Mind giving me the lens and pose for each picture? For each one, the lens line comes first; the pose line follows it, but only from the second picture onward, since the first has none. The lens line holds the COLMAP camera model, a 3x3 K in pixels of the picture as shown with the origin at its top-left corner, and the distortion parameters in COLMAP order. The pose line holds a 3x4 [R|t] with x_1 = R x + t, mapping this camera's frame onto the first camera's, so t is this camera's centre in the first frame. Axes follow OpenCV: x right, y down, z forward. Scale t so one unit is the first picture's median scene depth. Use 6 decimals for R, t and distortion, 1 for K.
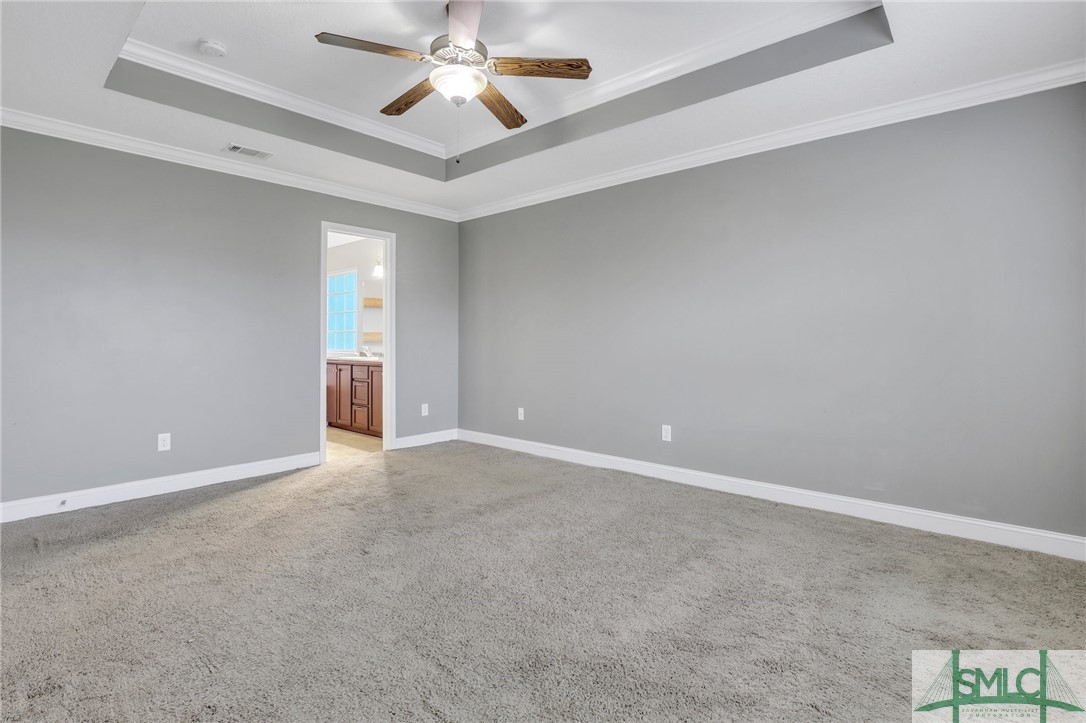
lens RADIAL K [[516.3, 0, 542.5], [0, 516.3, 326.8], [0, 0, 1]] dist [-0.027165, -0.000129]
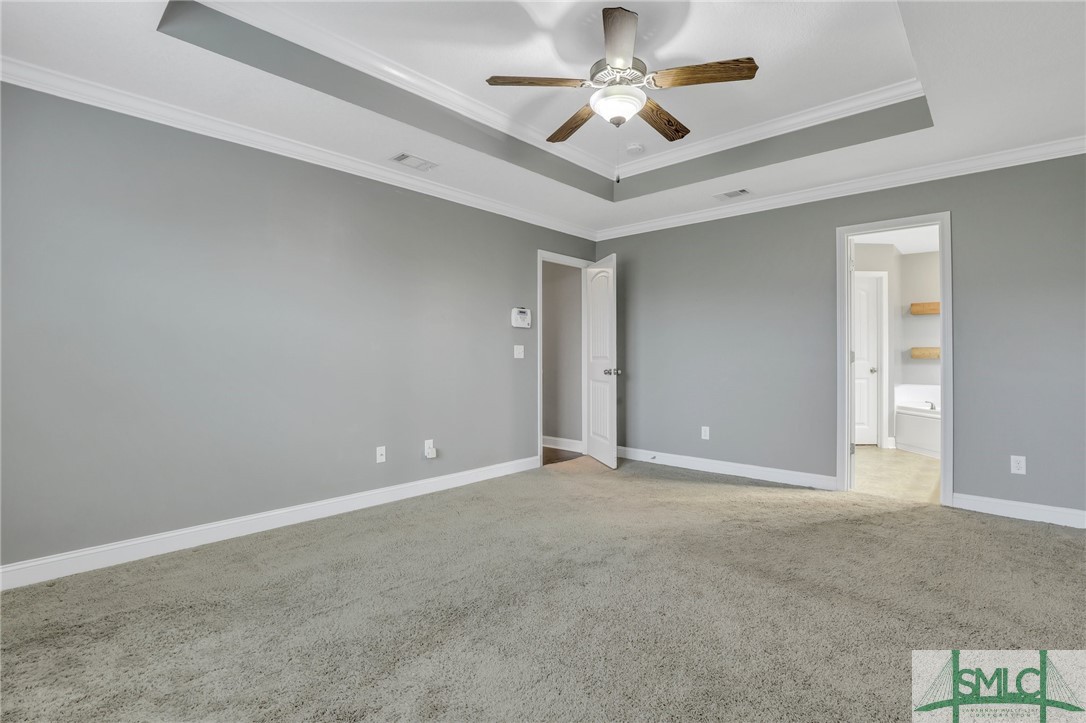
lens RADIAL K [[504.2, 0, 544.7], [0, 504.2, 357.3], [0, 0, 1]] dist [-0.024100, 0.000292]
pose [[-0.019209, 0.007960, -0.999784, 0.640165], [0.028423, 0.999568, 0.007412, 0.005344], [0.999411, -0.028275, -0.019427, 0.657567]]
